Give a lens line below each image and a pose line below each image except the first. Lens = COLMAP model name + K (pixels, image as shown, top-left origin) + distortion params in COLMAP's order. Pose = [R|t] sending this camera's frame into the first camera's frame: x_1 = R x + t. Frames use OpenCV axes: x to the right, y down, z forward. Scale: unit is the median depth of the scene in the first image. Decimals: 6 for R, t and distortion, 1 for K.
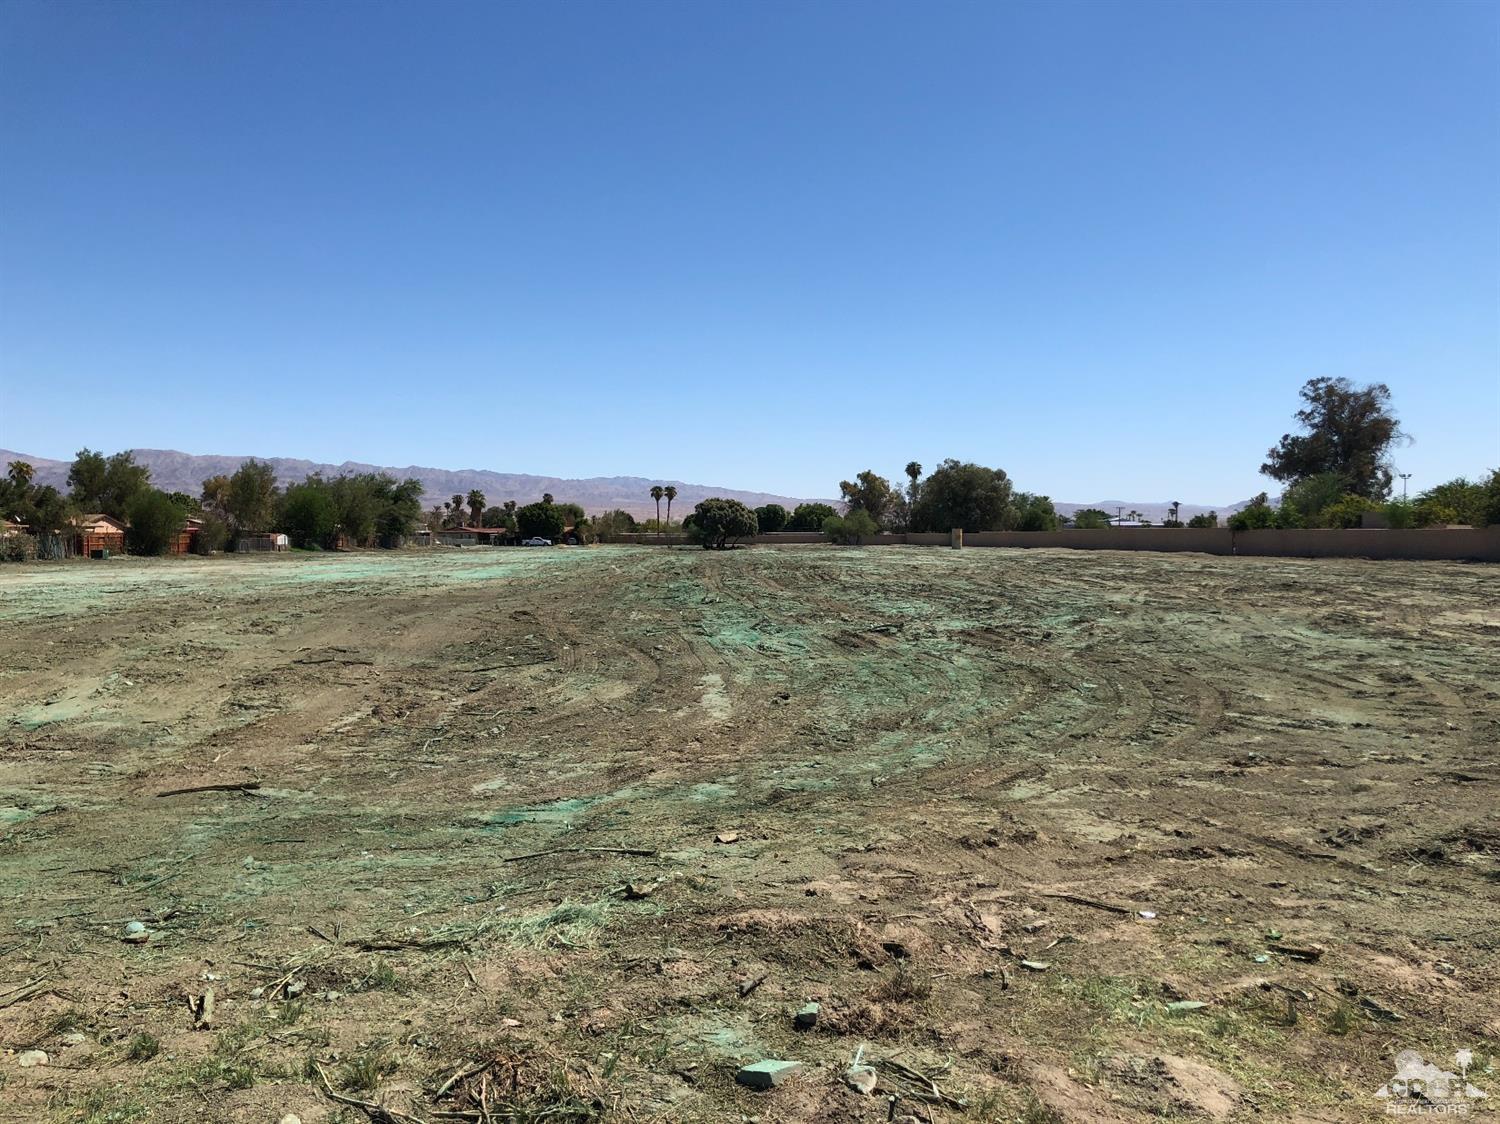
lens RADIAL K [[1211.6, 0, 750.0], [0, 1211.6, 562.0], [0, 0, 1]] dist [0.011263, -0.013347]
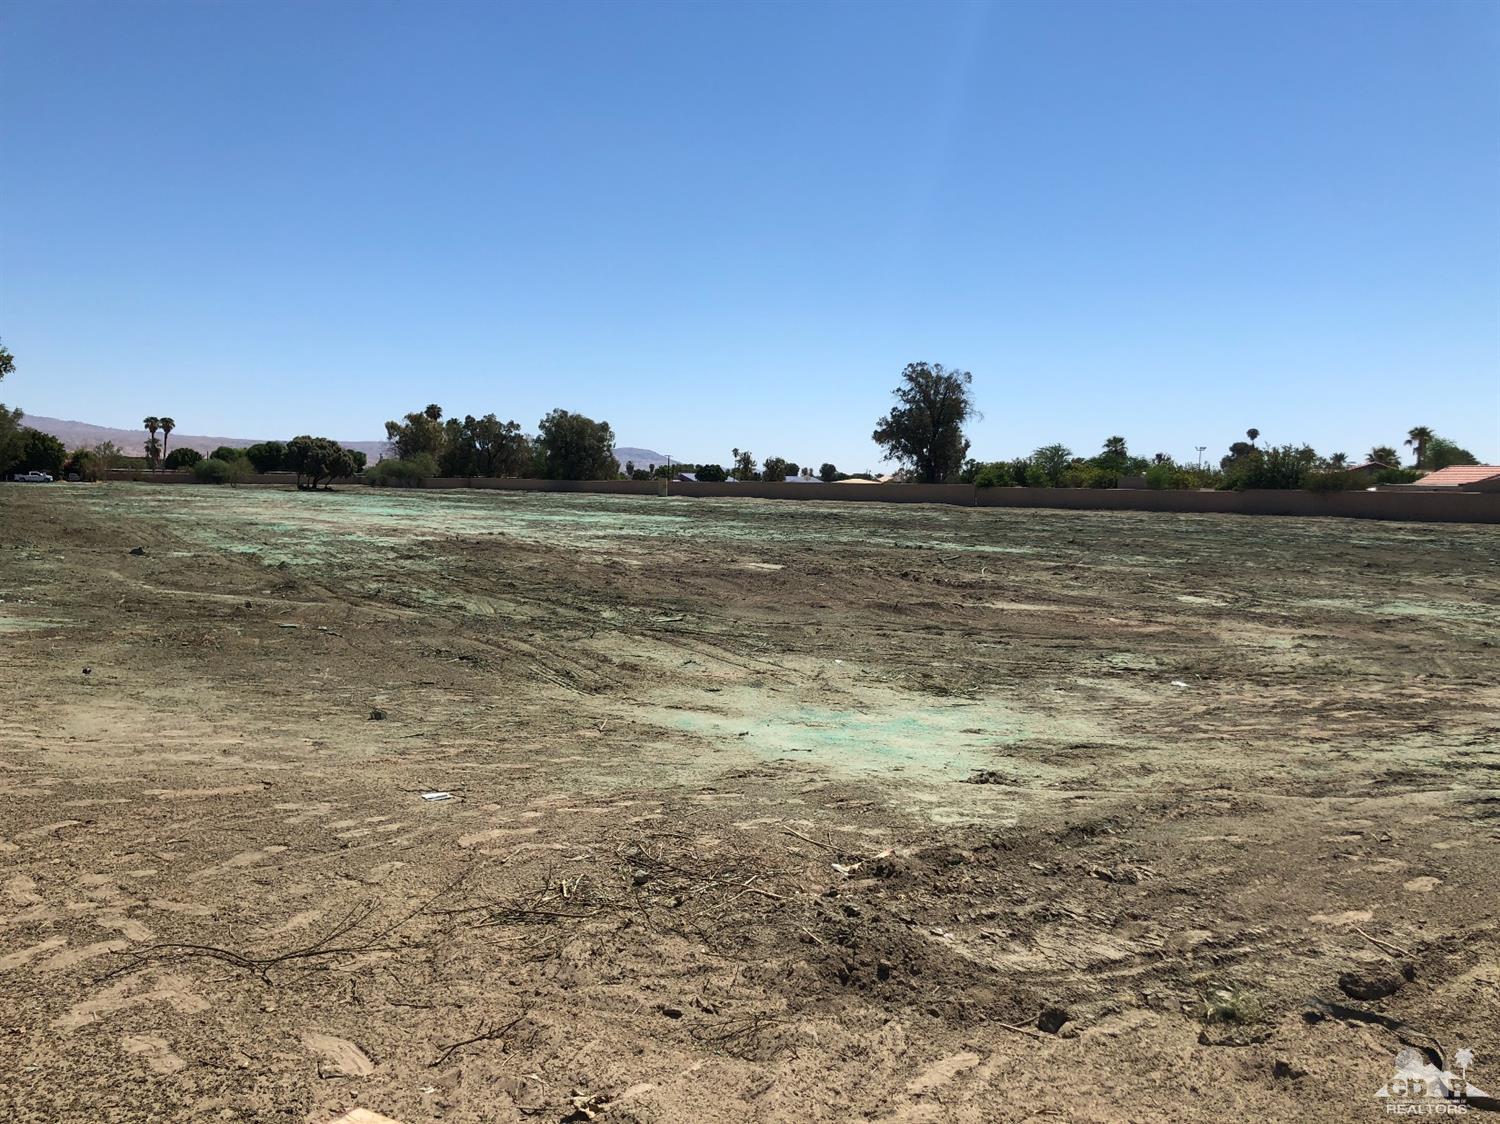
lens RADIAL K [[1229.9, 0, 750.0], [0, 1229.9, 562.0], [0, 0, 1]] dist [0.002835, -0.002096]
pose [[0.870348, -0.009509, 0.492345, -0.211139], [-0.012753, 0.999043, 0.041838, 0.000722], [-0.492271, -0.042693, 0.869394, -0.008667]]
